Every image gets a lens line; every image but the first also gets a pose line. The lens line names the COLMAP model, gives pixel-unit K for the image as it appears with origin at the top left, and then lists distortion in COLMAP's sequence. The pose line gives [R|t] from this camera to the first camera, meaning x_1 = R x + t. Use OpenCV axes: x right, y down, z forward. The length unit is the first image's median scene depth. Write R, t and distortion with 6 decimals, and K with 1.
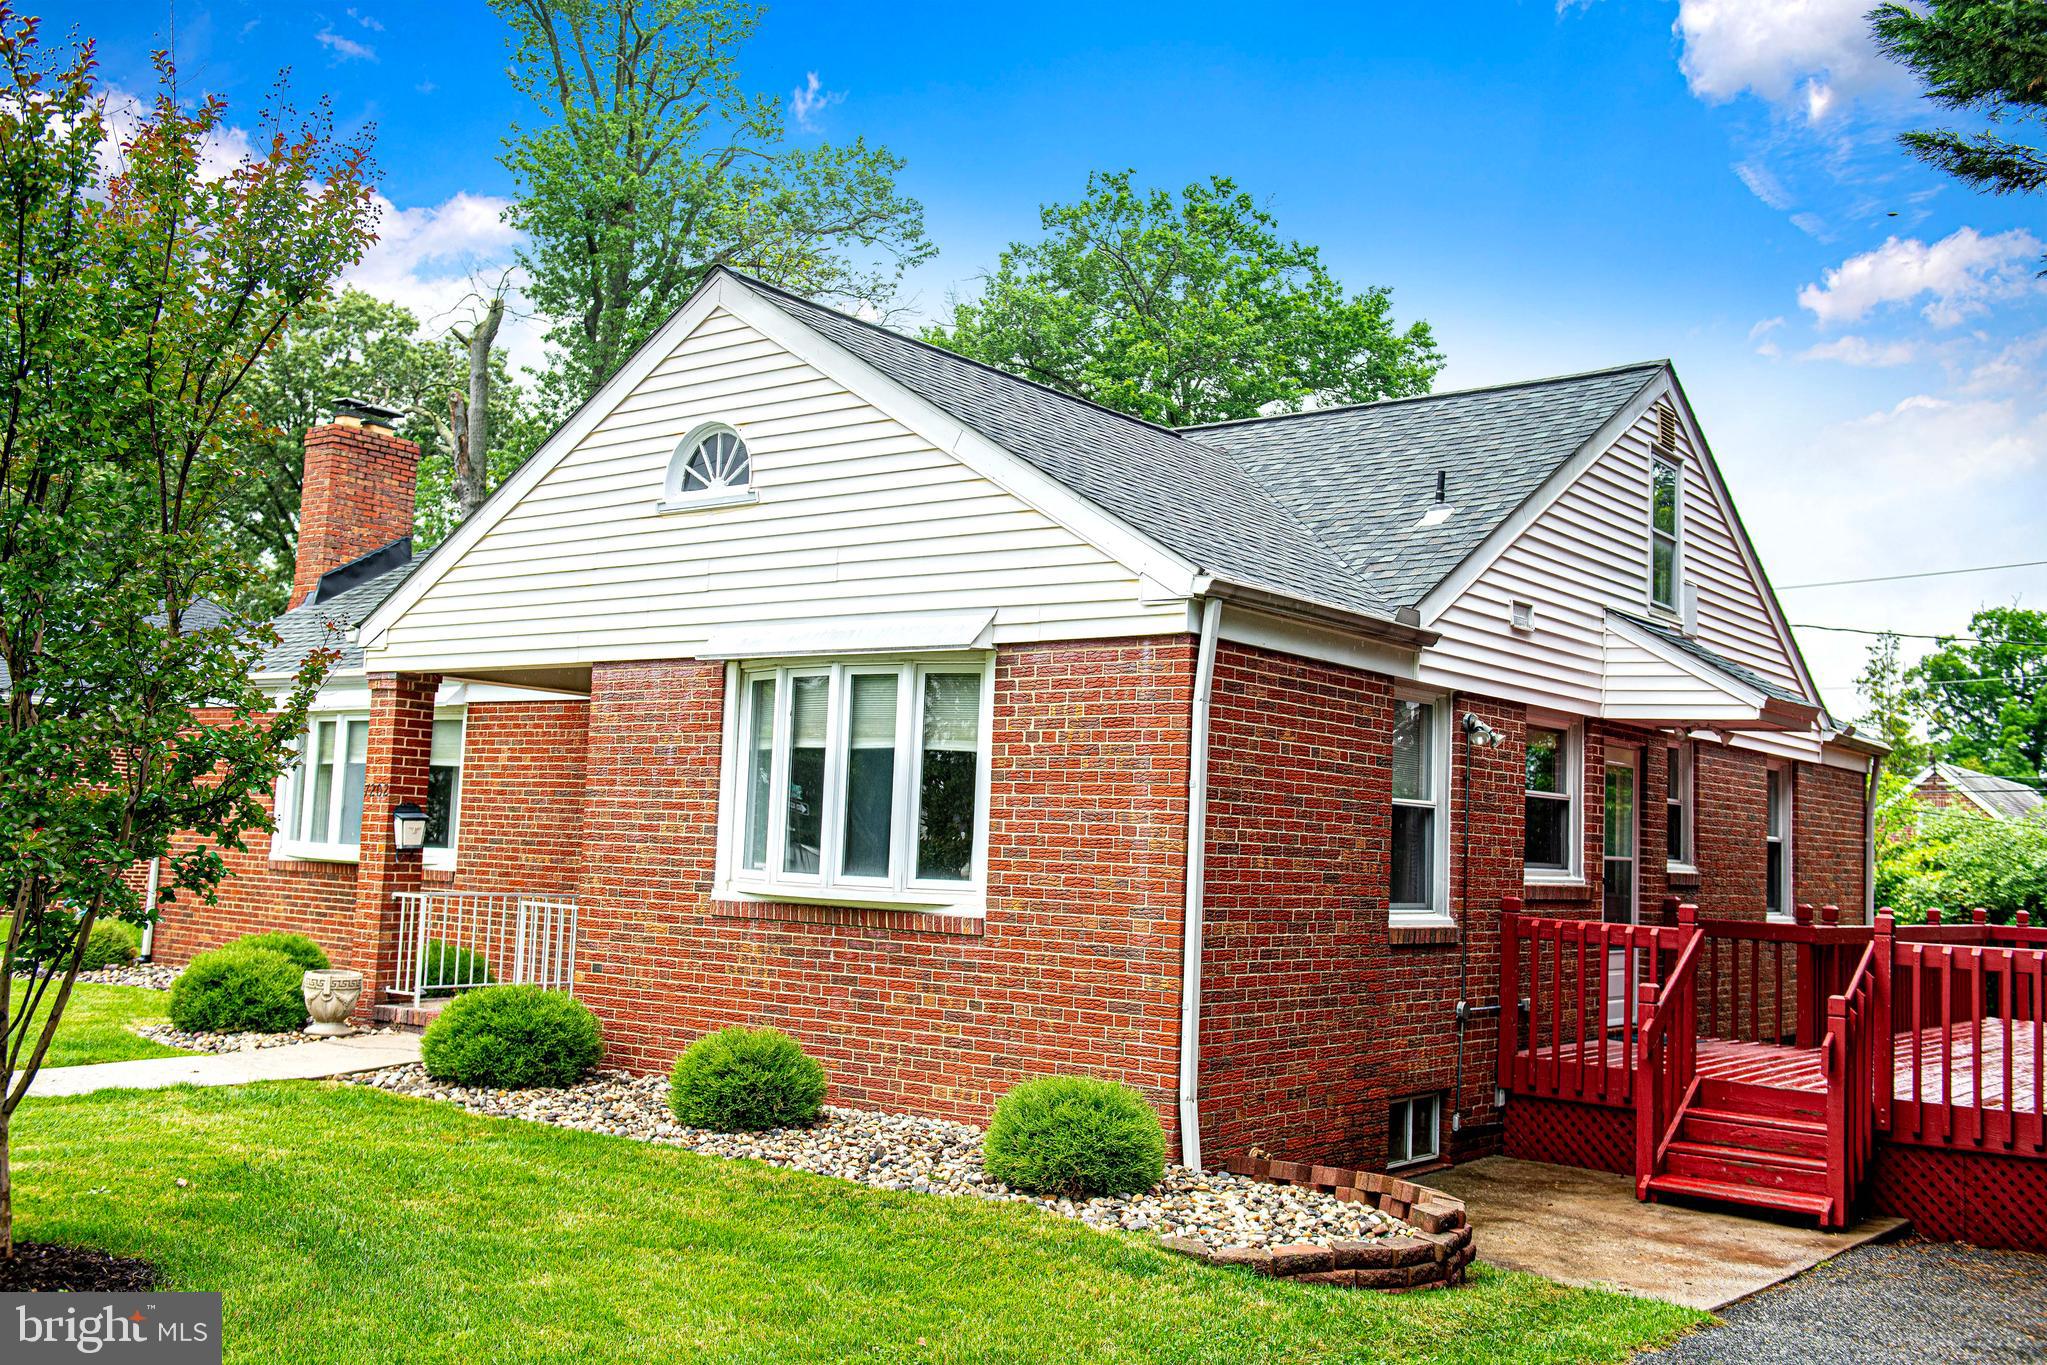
lens RADIAL K [[1947.8, 0, 1025.5], [0, 1947.8, 692.9], [0, 0, 1]] dist [0.016677, 0.000000]
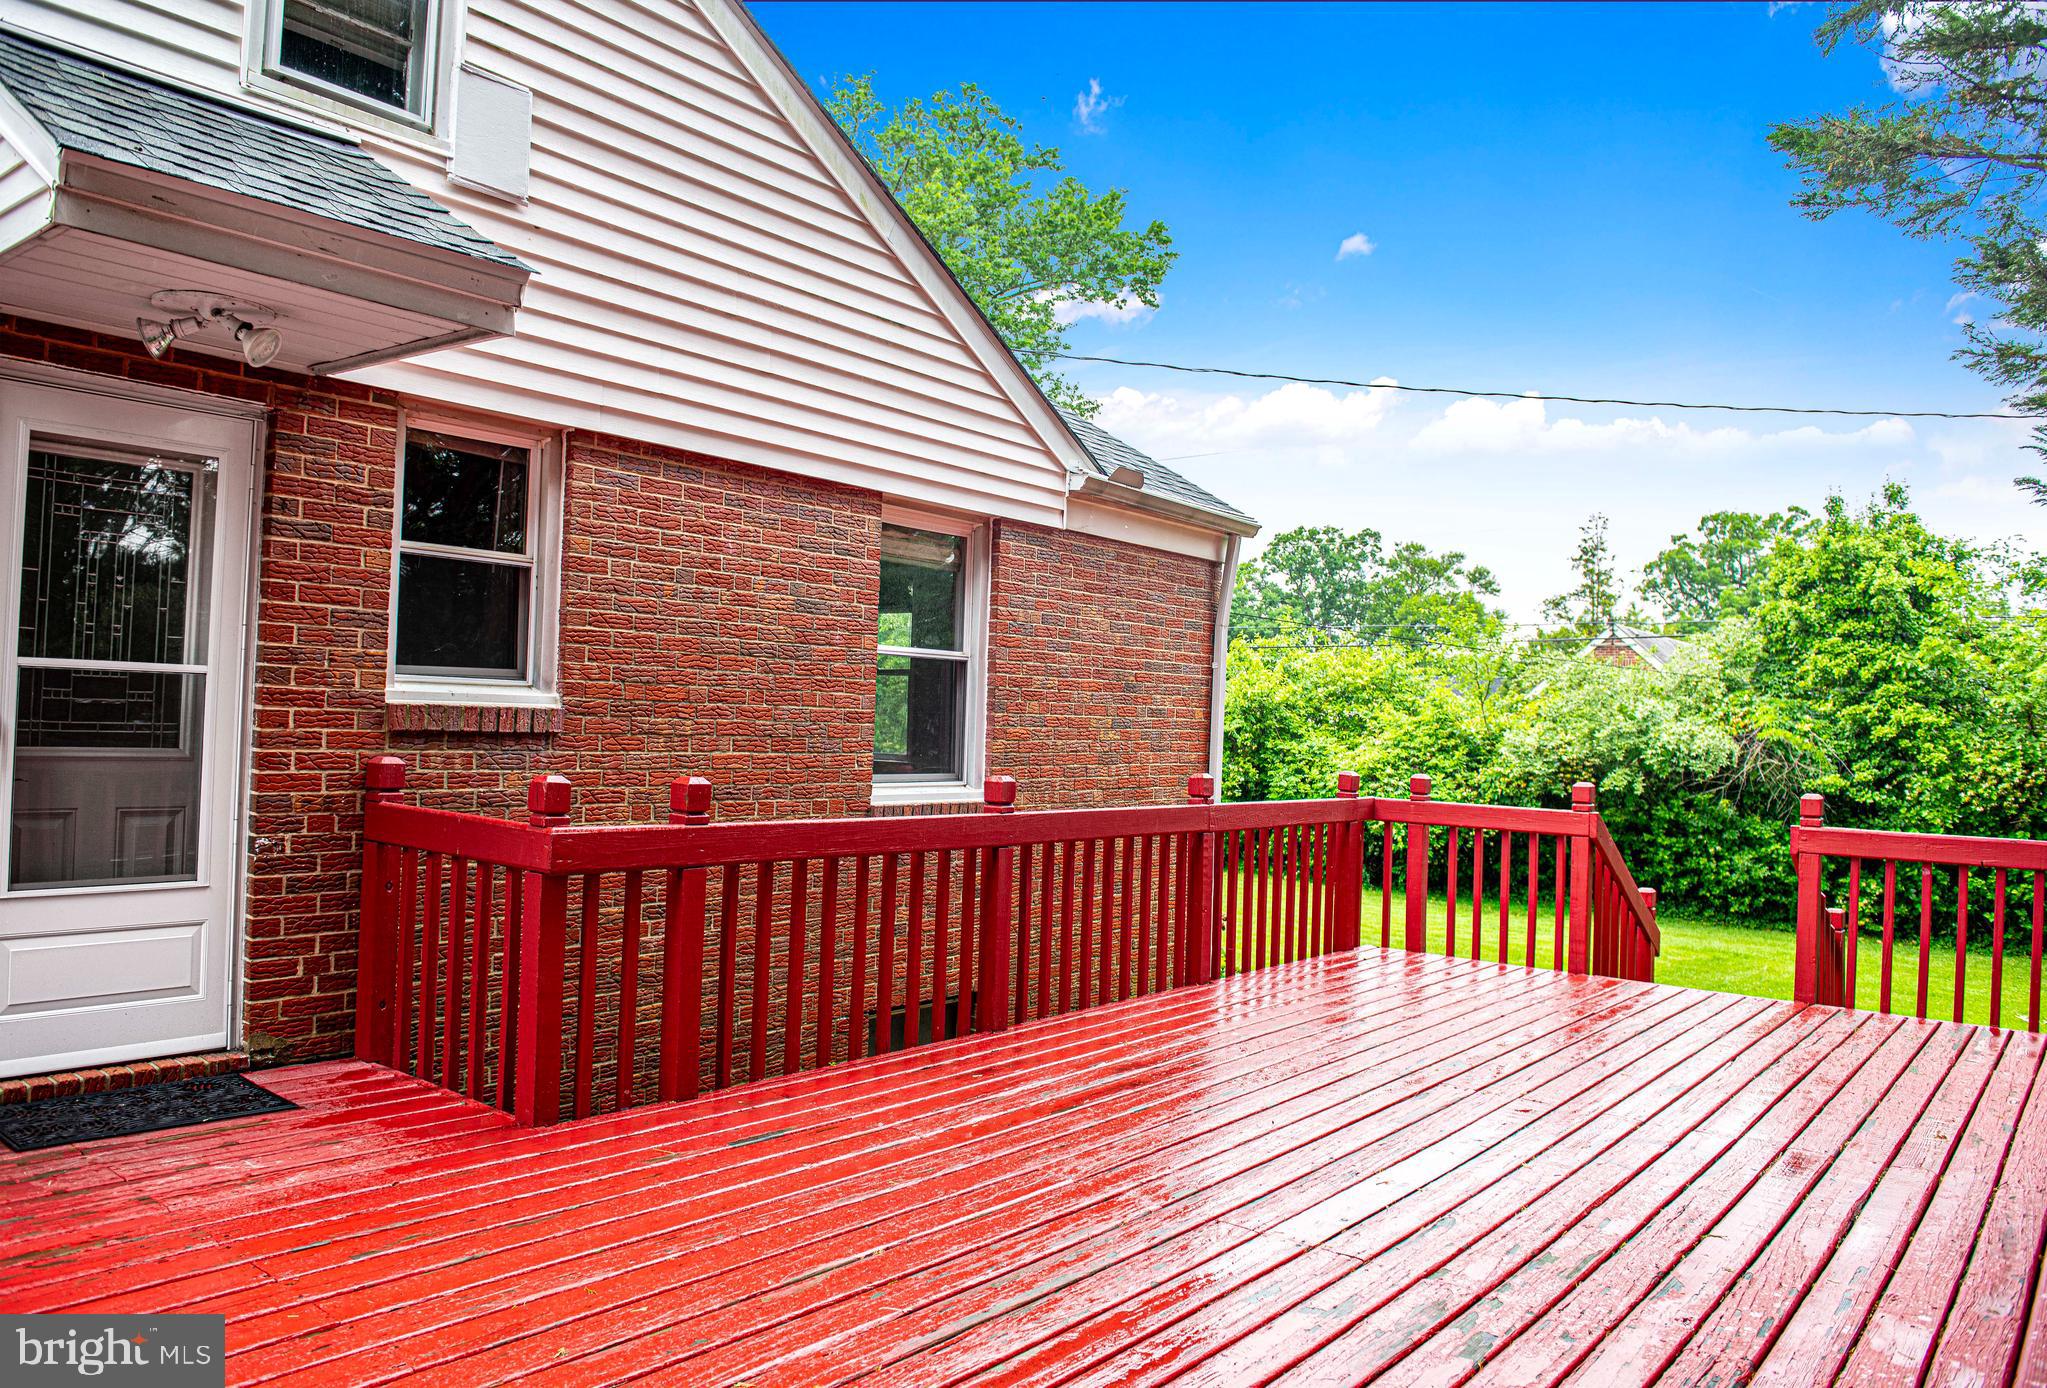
lens RADIAL K [[1412.2, 0, 1020.3], [0, 1412.2, 681.7], [0, 0, 1]] dist [0.003737, -0.000811]
pose [[0.999845, 0.000879, -0.017599, 0.342368], [0.000147, 0.998304, 0.058219, 0.048998], [0.017620, -0.058212, 0.998149, 0.489718]]
